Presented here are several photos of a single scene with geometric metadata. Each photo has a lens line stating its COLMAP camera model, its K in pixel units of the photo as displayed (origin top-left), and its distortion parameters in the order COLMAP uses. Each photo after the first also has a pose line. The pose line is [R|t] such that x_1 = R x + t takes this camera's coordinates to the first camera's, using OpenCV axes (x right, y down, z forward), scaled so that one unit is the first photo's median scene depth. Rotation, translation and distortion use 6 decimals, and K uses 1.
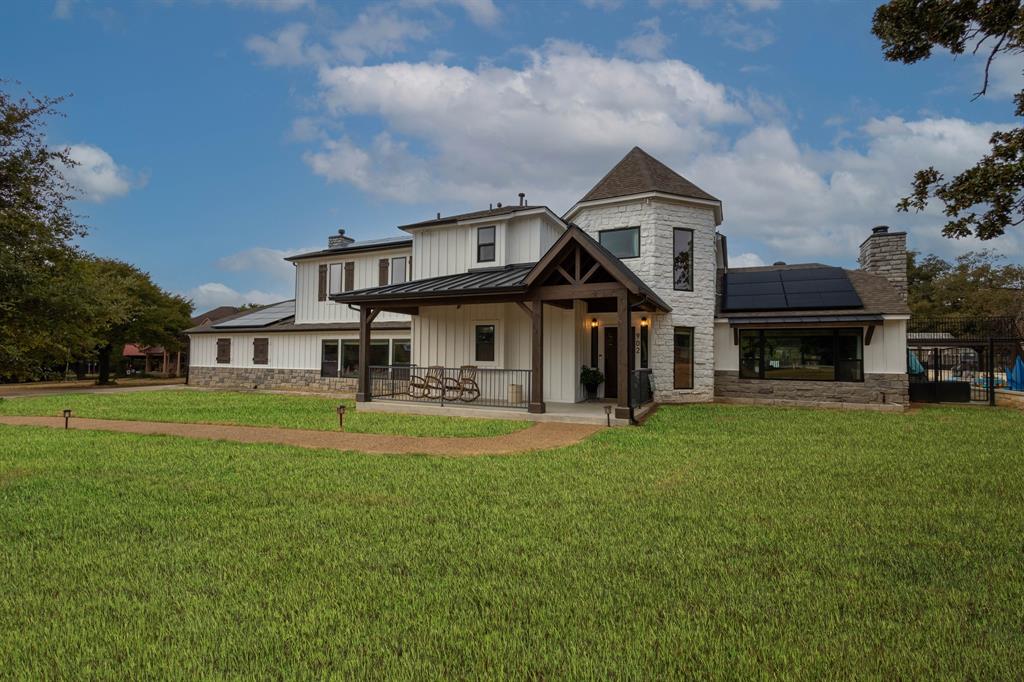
lens RADIAL K [[469.6, 0, 515.6], [0, 469.6, 343.1], [0, 0, 1]] dist [0.005154, -0.000223]
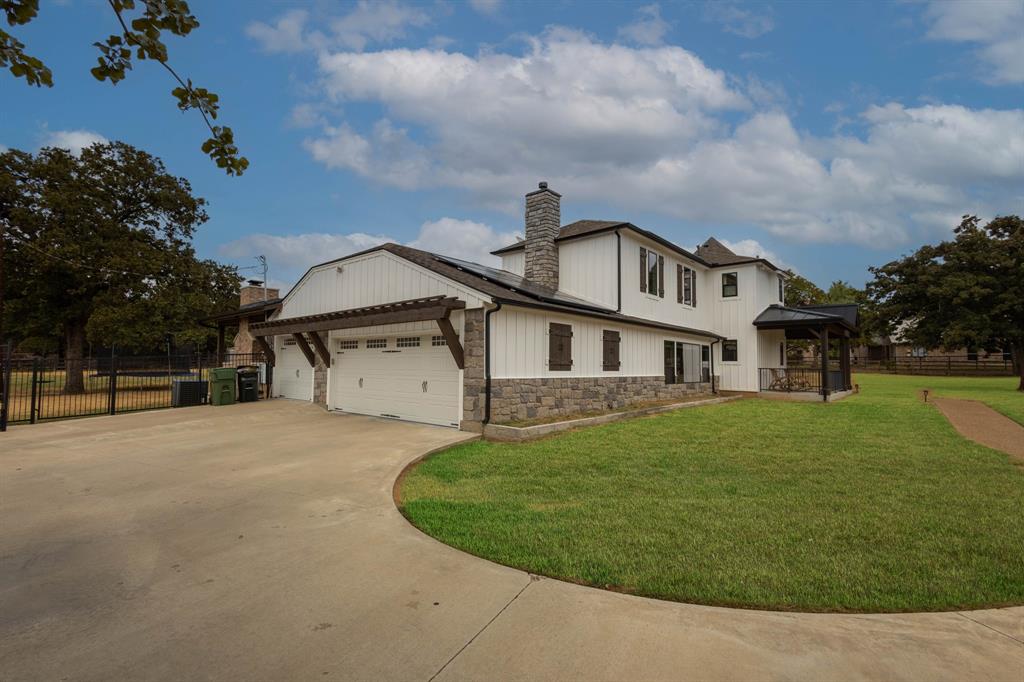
lens RADIAL K [[469.6, 0, 508.2], [0, 469.6, 344.4], [0, 0, 1]] dist [0.005154, -0.000223]
pose [[0.288358, 0.056386, 0.955861, -1.251808], [-0.003724, 0.998323, -0.057767, 0.048302], [-0.957515, 0.013098, 0.288085, 0.985992]]
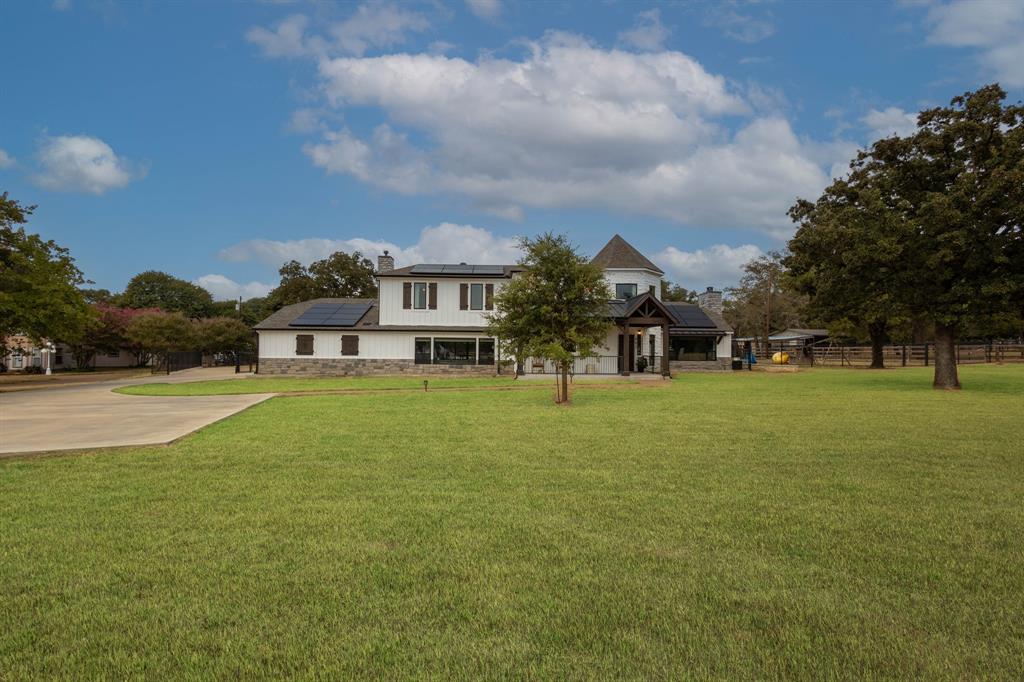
lens RADIAL K [[469.6, 0, 516.8], [0, 469.6, 337.3], [0, 0, 1]] dist [0.005154, -0.000223]
pose [[0.886444, 0.010825, 0.462709, -0.762171], [-0.013563, 0.999905, 0.002589, -0.014875], [-0.462636, -0.008571, 0.886507, -0.364941]]
